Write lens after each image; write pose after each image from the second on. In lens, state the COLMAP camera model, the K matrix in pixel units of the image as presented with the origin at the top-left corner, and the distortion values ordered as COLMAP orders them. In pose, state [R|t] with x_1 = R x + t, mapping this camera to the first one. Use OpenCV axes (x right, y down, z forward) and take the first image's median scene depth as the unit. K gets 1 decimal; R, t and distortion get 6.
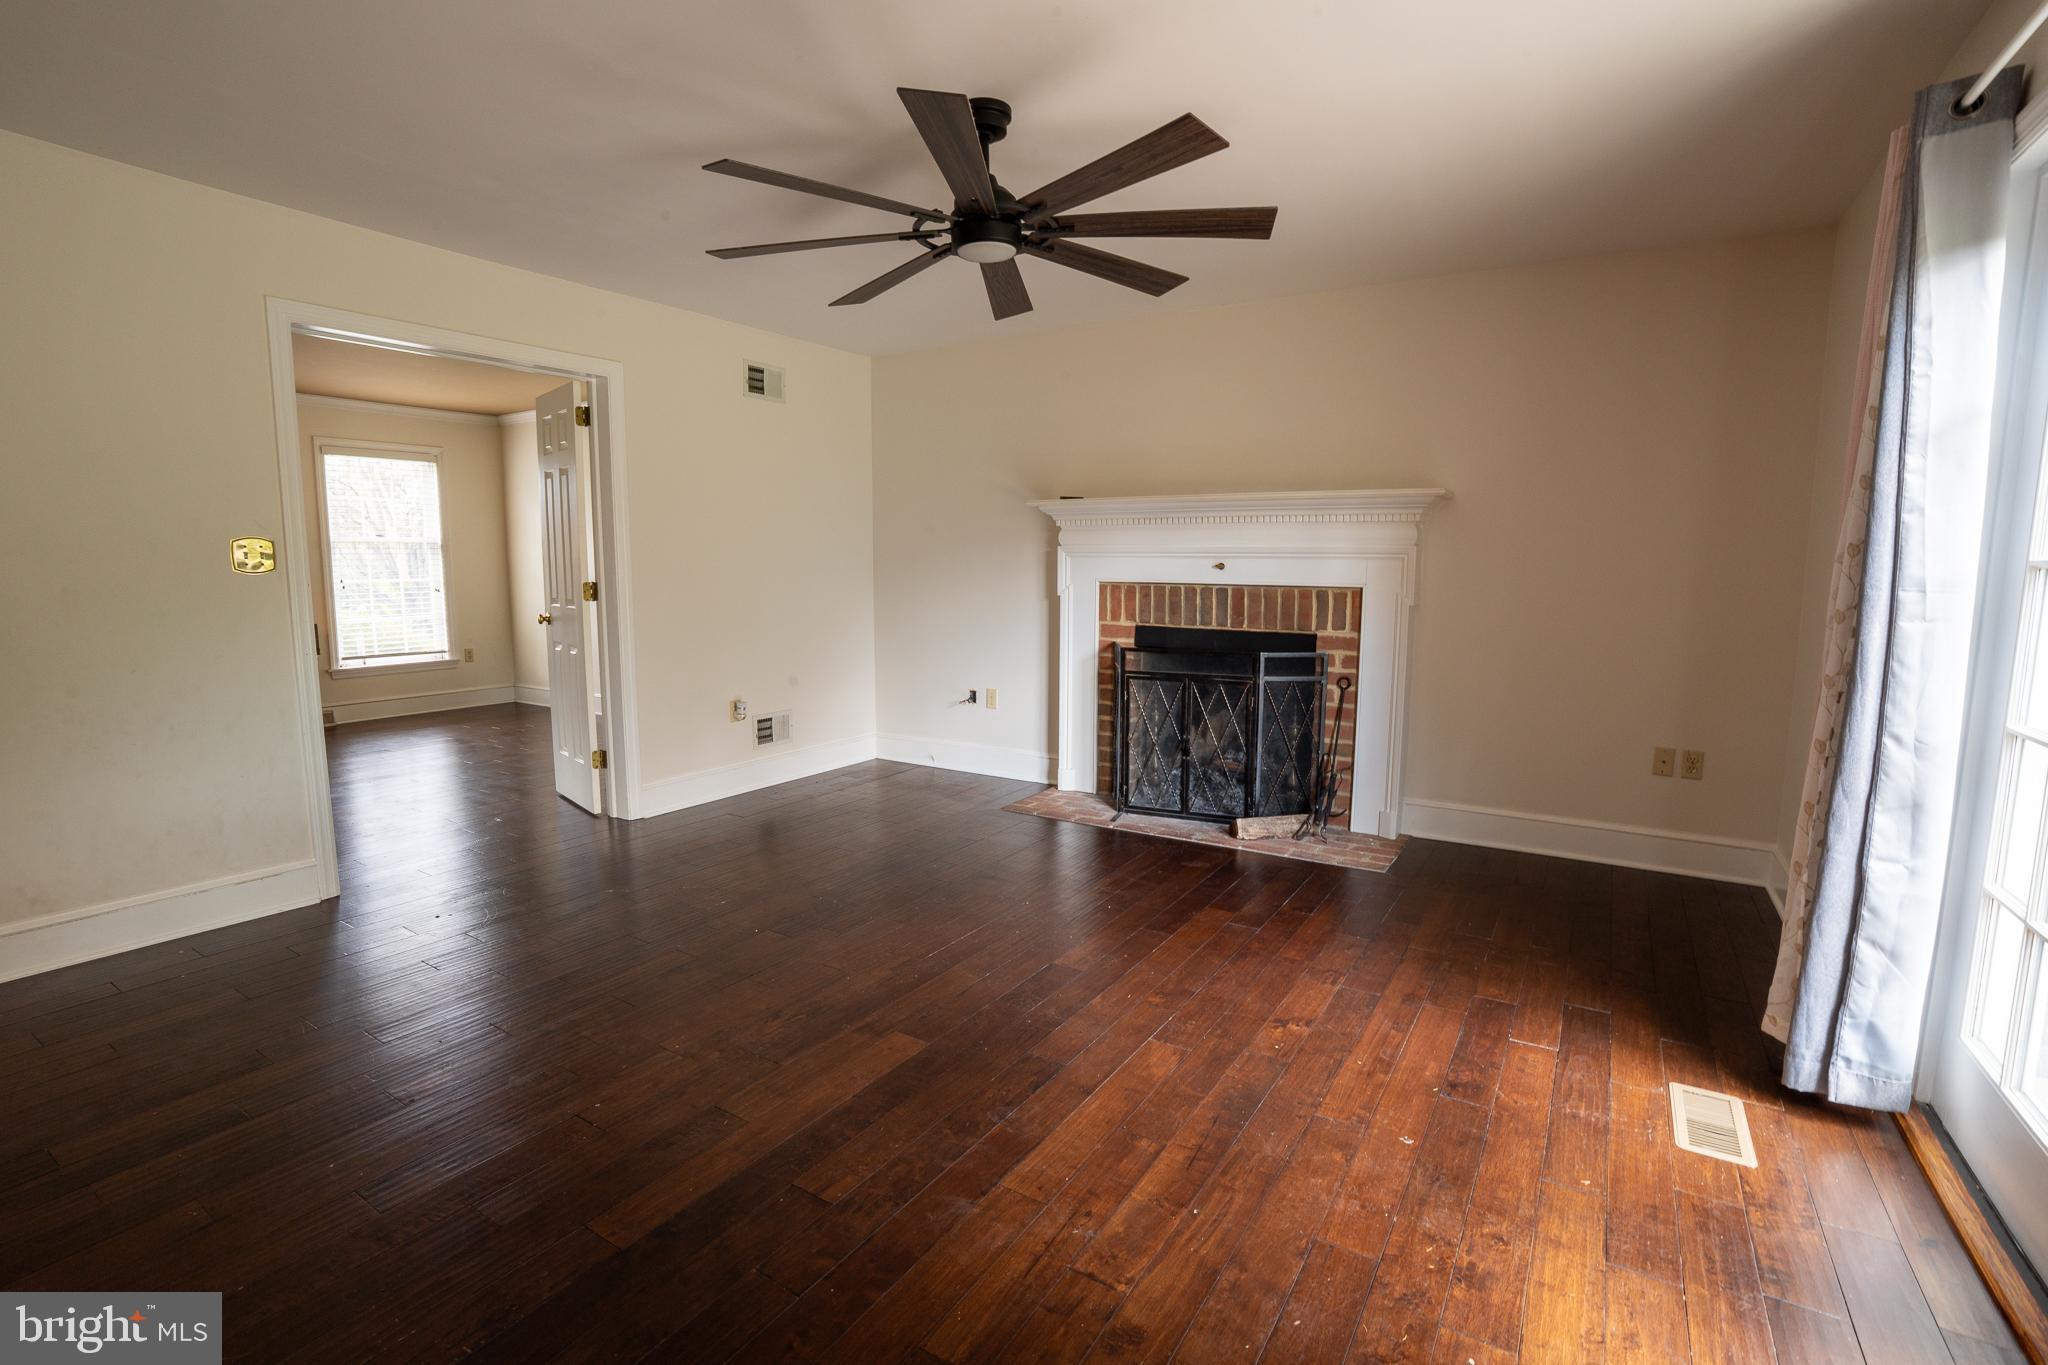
lens RADIAL K [[940.5, 0, 1024.0], [0, 940.5, 682.5], [0, 0, 1]] dist [-0.025131, 0.000291]
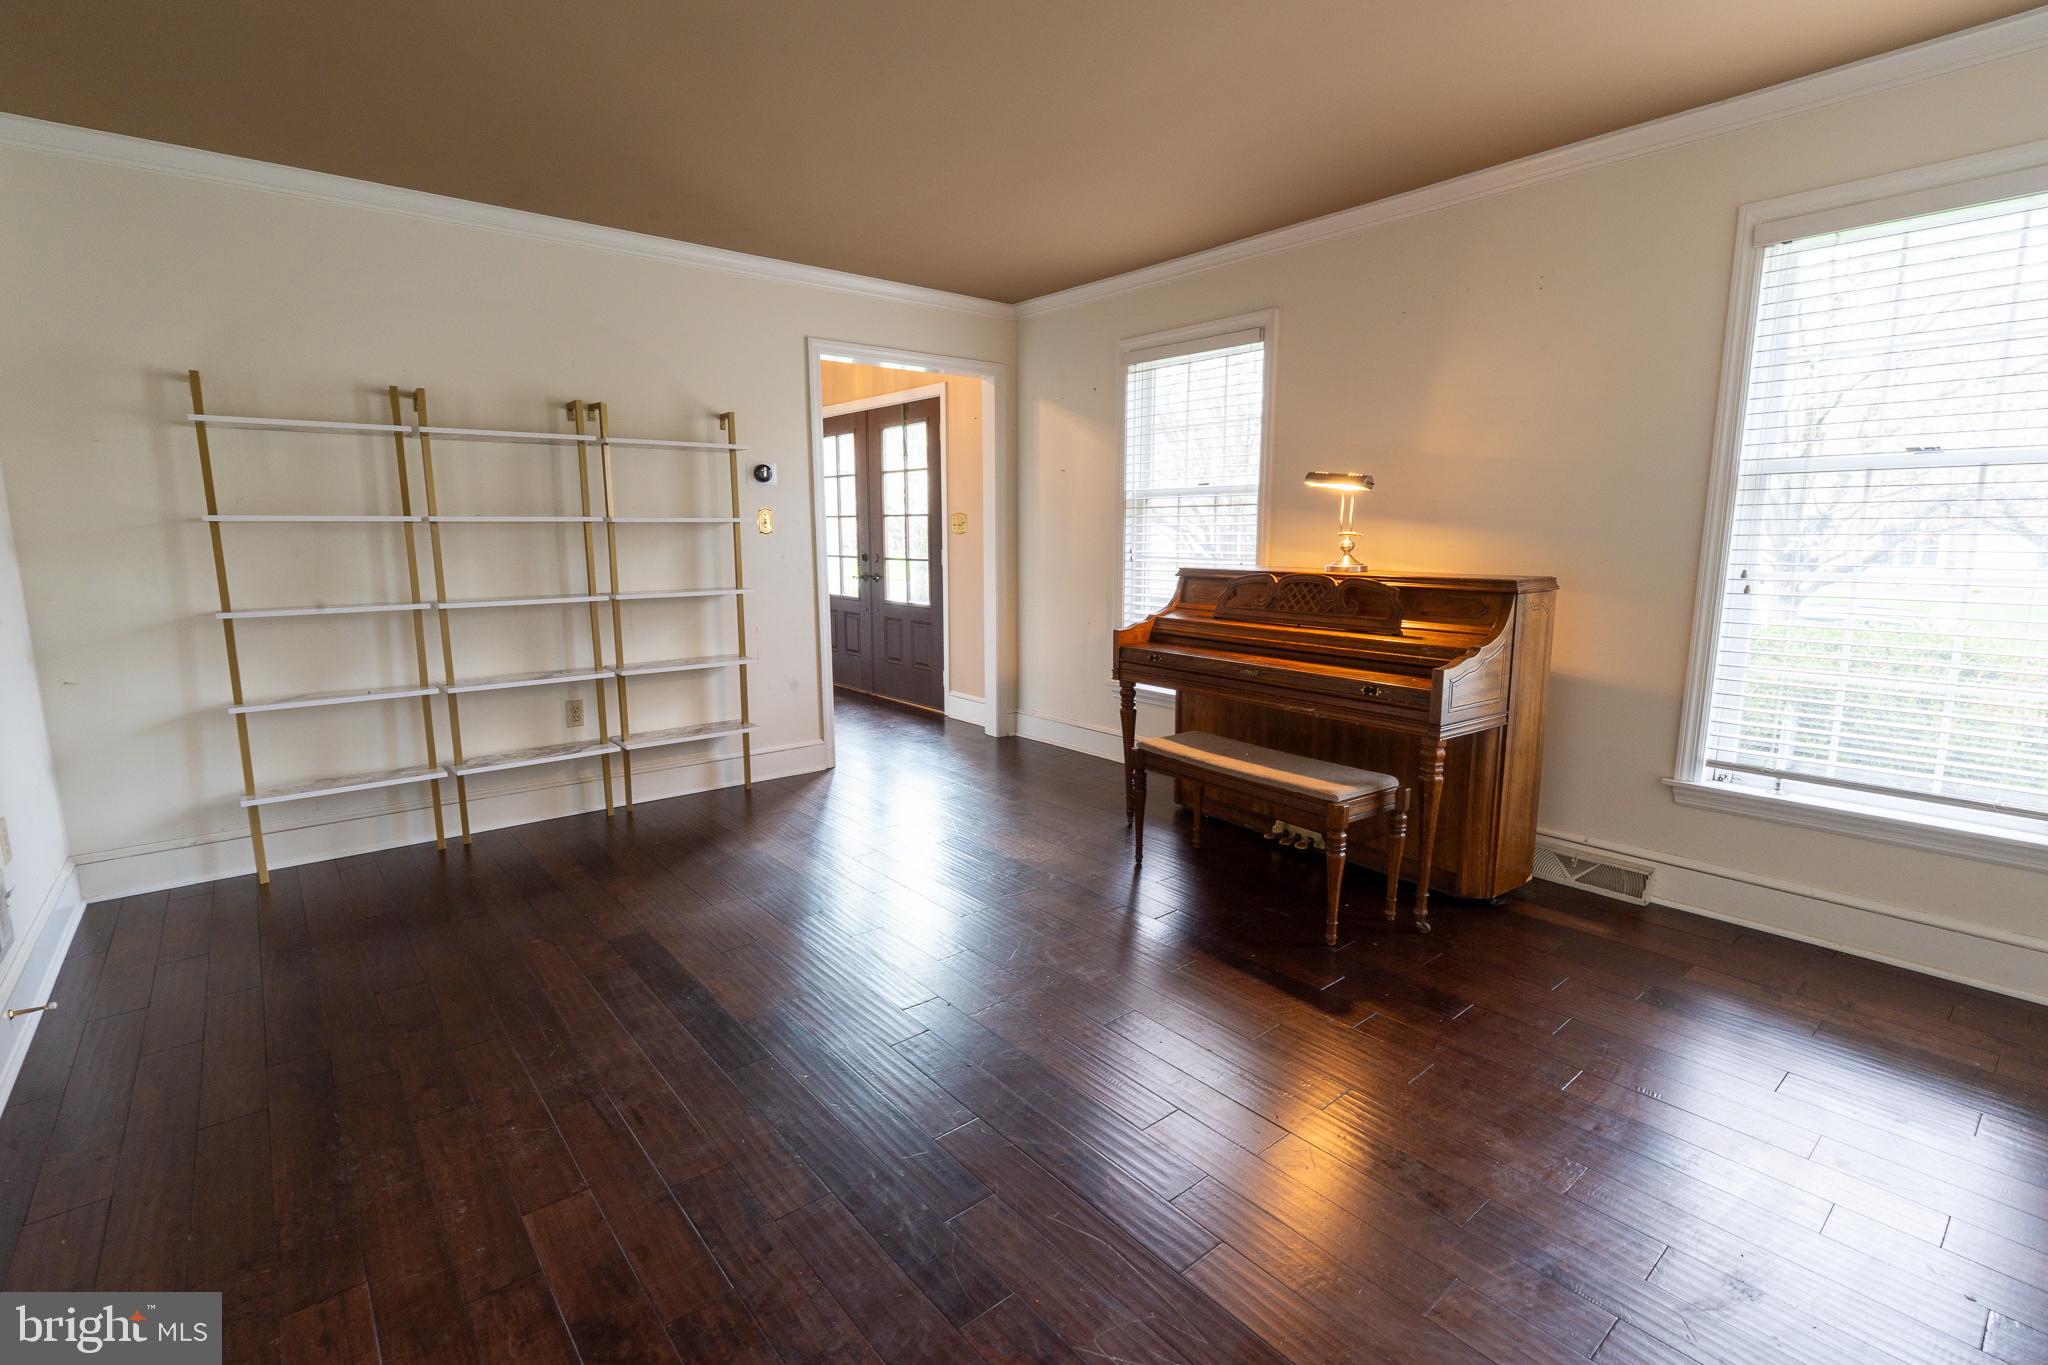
lens RADIAL K [[940.5, 0, 1024.0], [0, 940.5, 682.5], [0, 0, 1]] dist [-0.025131, 0.000291]
pose [[-0.320122, 0.138714, -0.937166, -0.263915], [-0.127044, 0.974002, 0.187562, -0.099599], [0.938819, 0.179104, -0.294177, 0.840035]]
